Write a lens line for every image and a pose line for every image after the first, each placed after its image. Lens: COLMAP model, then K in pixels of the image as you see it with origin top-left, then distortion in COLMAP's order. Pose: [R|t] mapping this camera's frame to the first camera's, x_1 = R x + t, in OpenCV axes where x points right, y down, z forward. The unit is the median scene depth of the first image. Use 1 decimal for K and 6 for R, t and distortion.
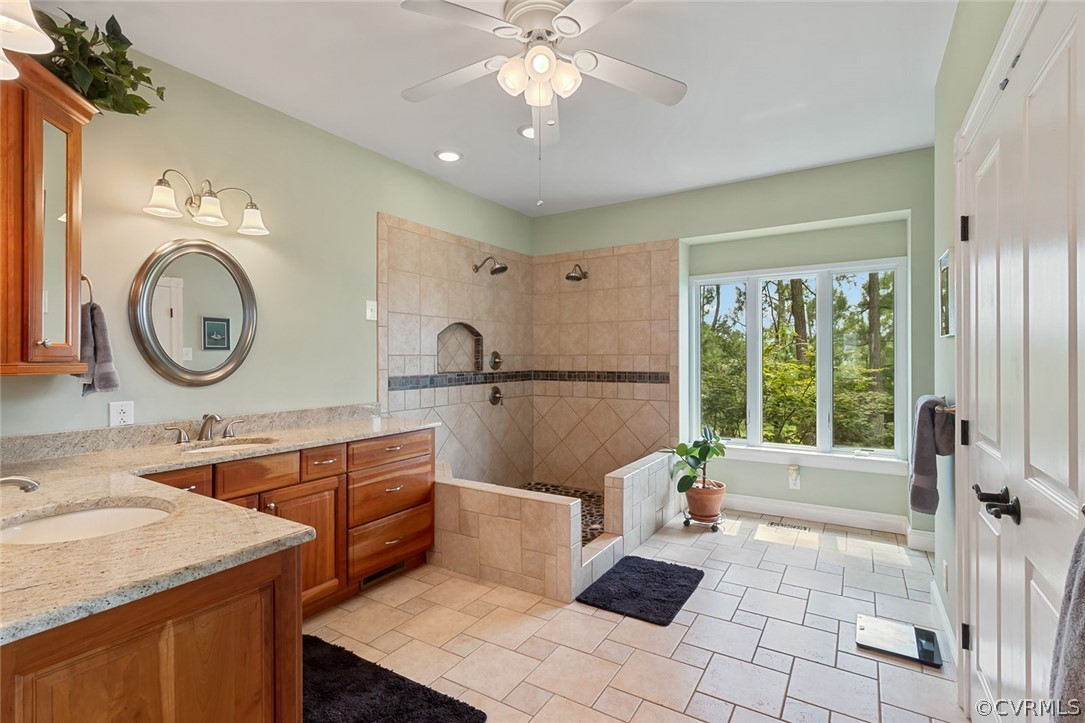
lens RADIAL K [[501.4, 0, 540.8], [0, 501.4, 359.2], [0, 0, 1]] dist [0.004260, 0.000084]
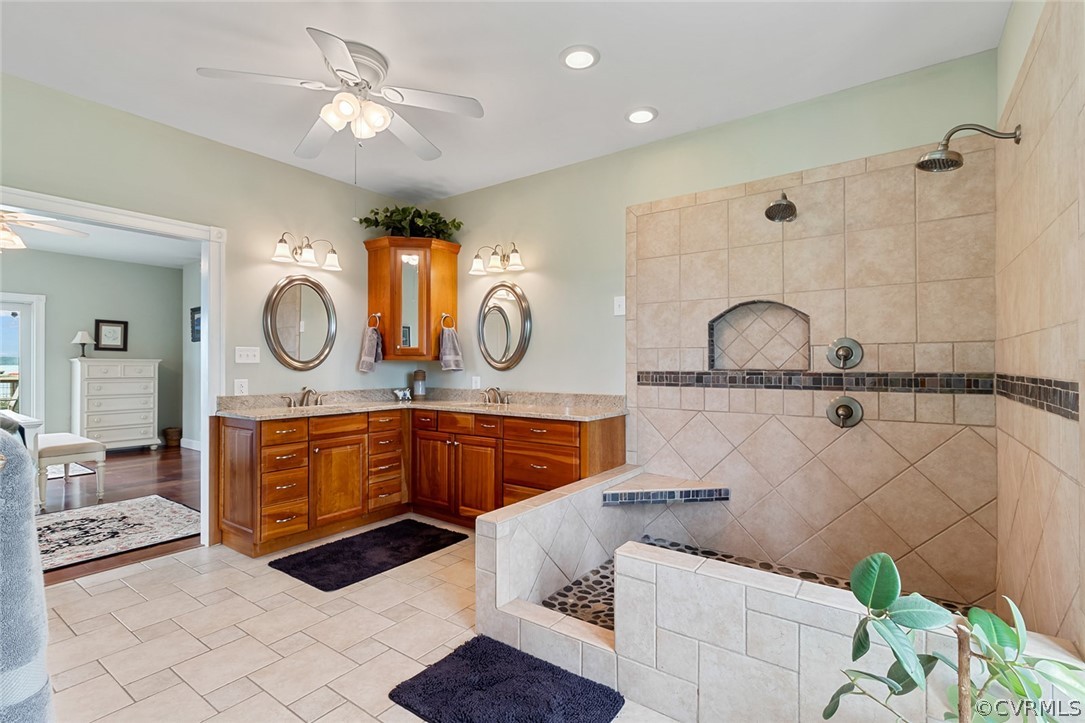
lens RADIAL K [[501.4, 0, 547.3], [0, 501.4, 363.9], [0, 0, 1]] dist [0.004260, 0.000084]
pose [[-0.044801, 0.000396, -0.998996, 0.558975], [-0.004469, 0.999990, 0.000597, 0.017629], [0.998986, 0.004491, -0.044799, 0.715336]]
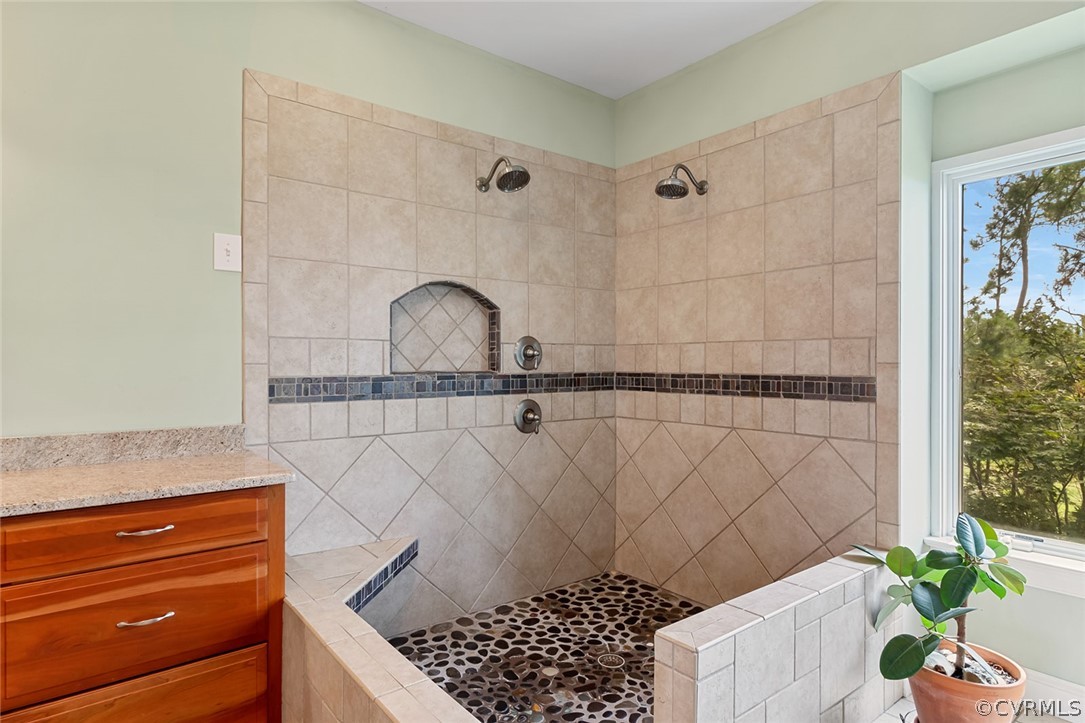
lens RADIAL K [[605.2, 0, 546.7], [0, 605.2, 363.1], [0, 0, 1]] dist [0.005677, -0.000588]
pose [[0.946484, 0.003951, -0.322728, 0.153489], [-0.004740, 0.999987, -0.001659, 0.015938], [0.322717, 0.003100, 0.946490, 0.397437]]
